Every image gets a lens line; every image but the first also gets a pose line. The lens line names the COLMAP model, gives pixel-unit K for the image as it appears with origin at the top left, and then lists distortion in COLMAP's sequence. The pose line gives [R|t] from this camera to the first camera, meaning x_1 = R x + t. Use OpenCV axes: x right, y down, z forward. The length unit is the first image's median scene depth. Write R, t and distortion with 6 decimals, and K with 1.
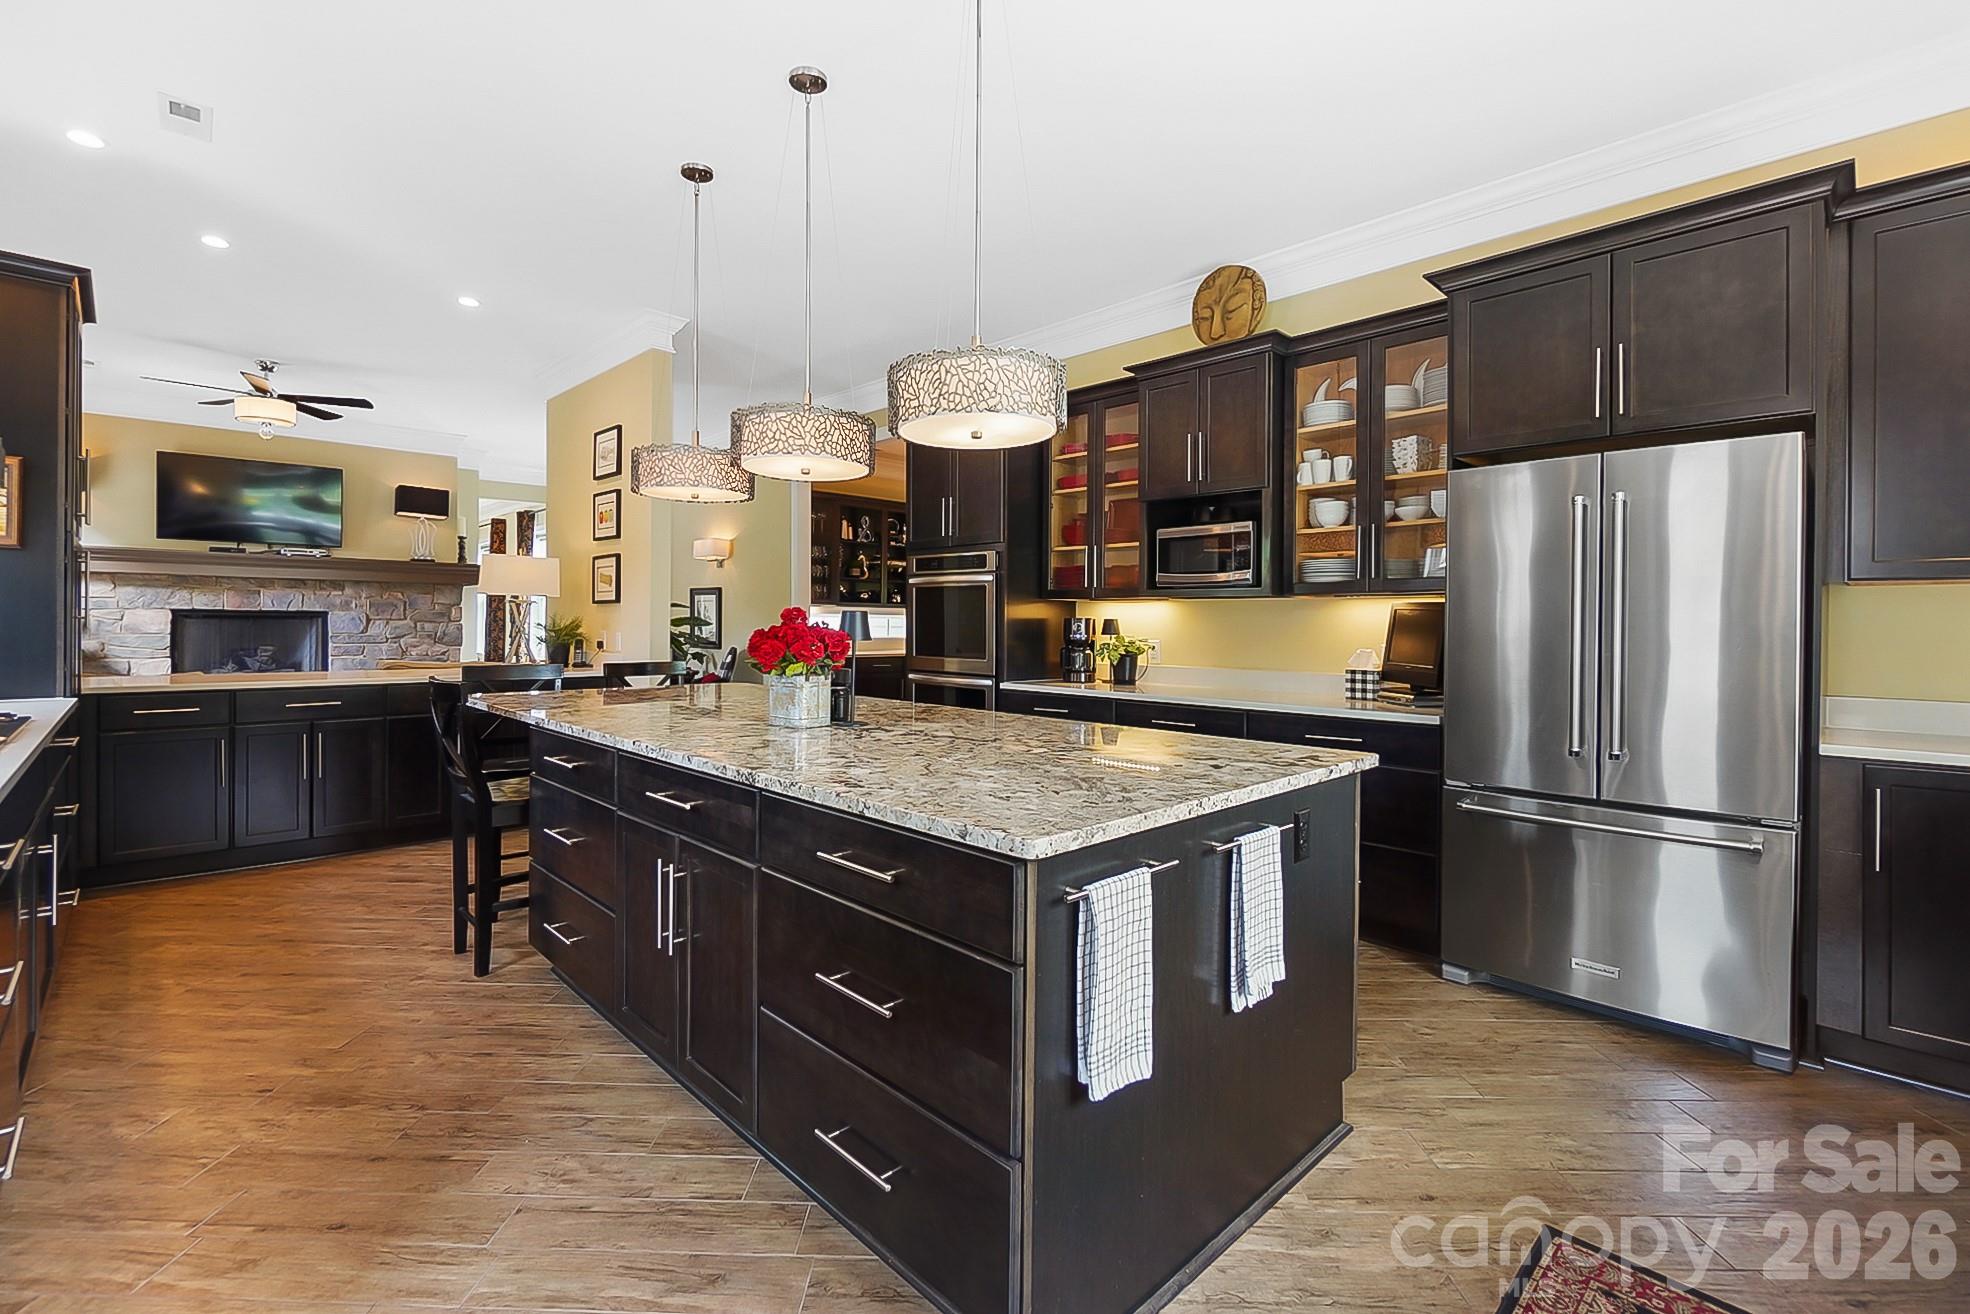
lens RADIAL K [[877.4, 0, 976.3], [0, 877.4, 627.9], [0, 0, 1]] dist [-0.000371, -0.001341]
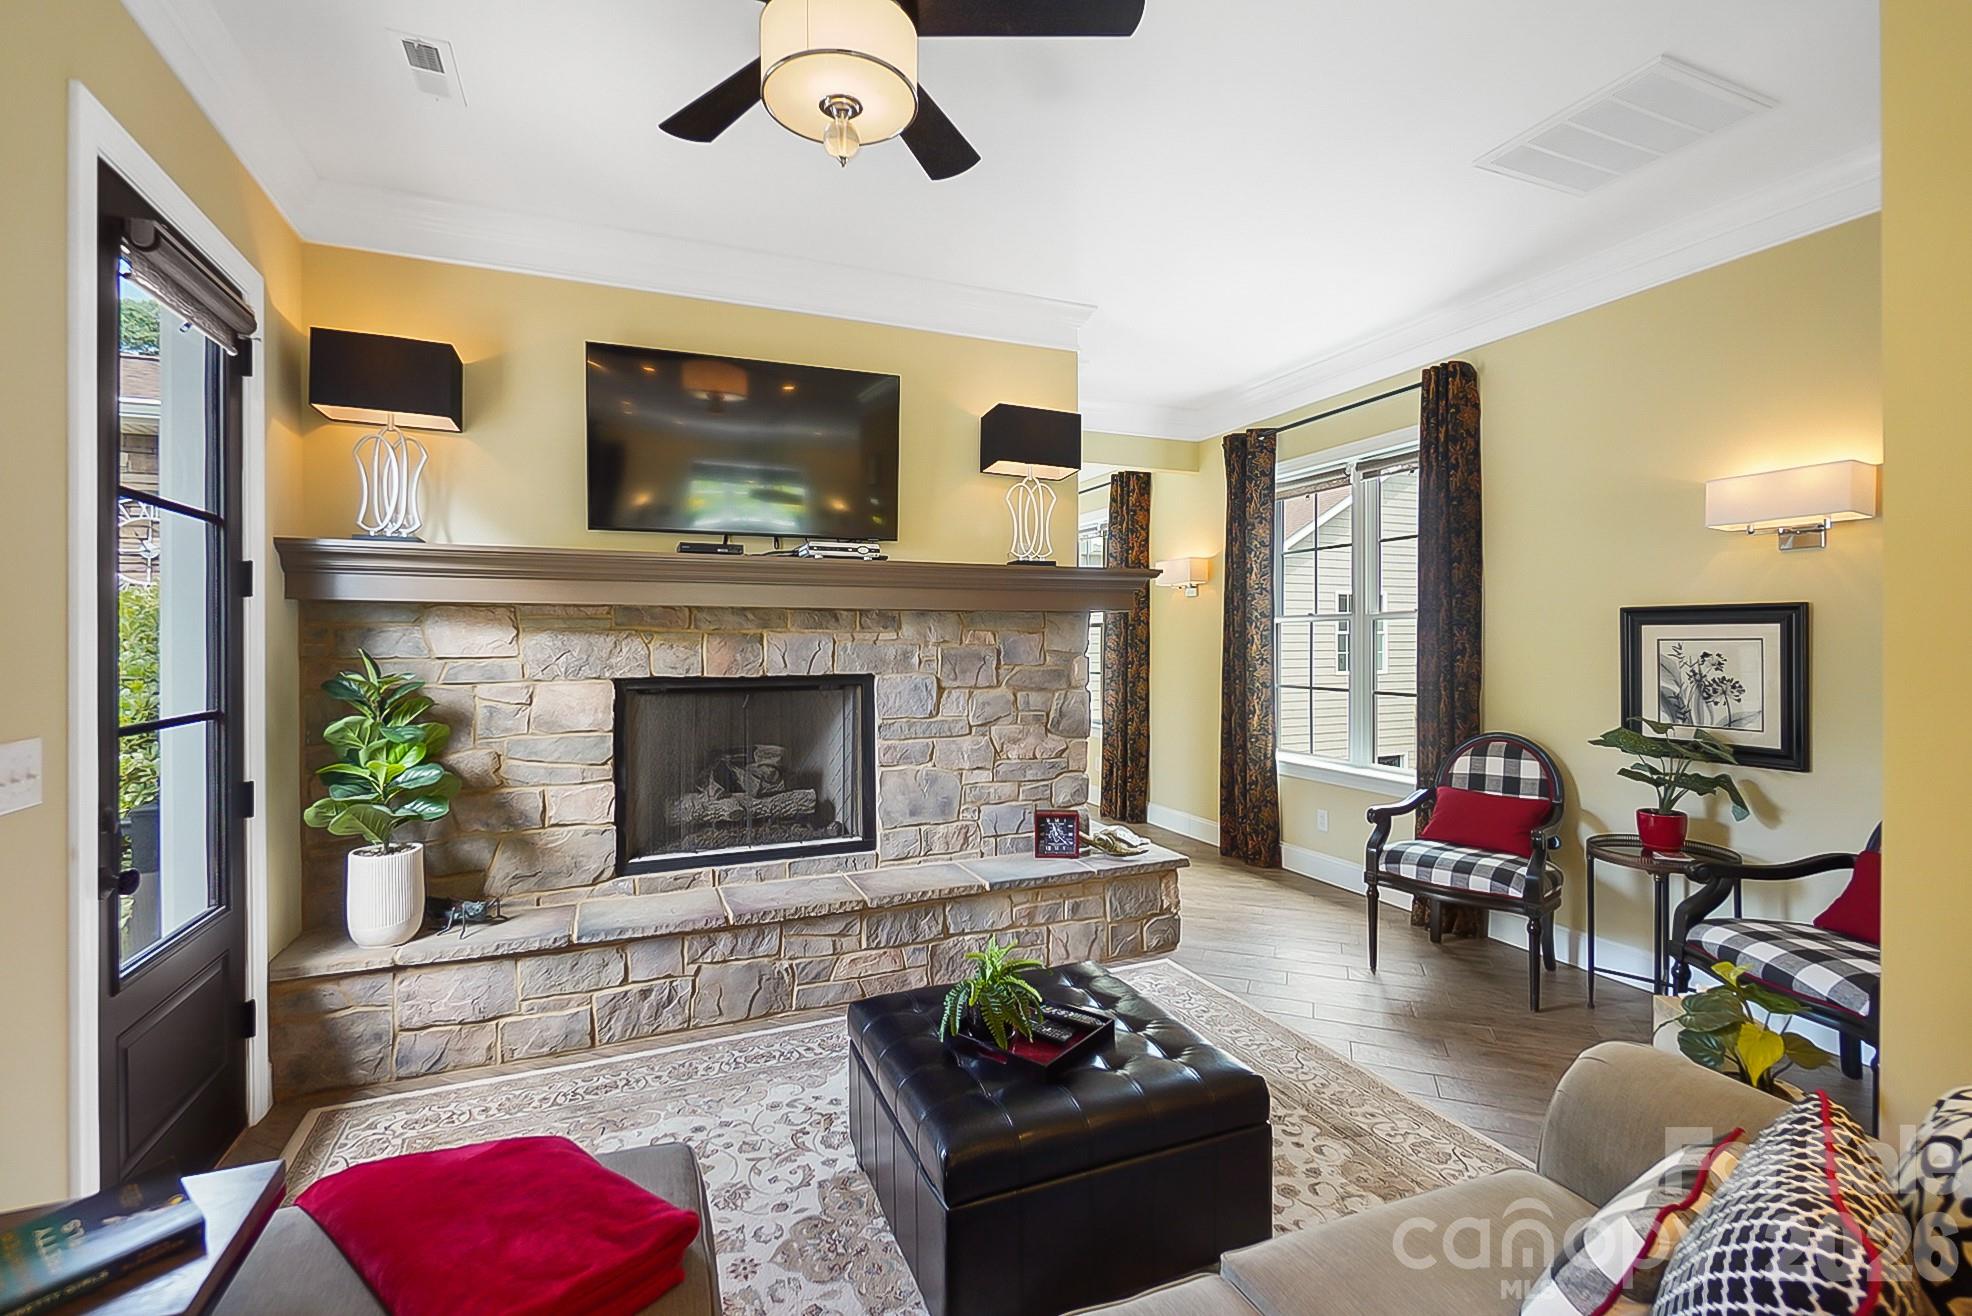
lens RADIAL K [[878.3, 0, 982.3], [0, 878.3, 647.8], [0, 0, 1]] dist [-0.000371, -0.001341]
pose [[0.931223, -0.007195, -0.364378, -0.514697], [0.008255, 0.999965, 0.001352, -0.033897], [0.364356, -0.004267, 0.931250, 0.579072]]
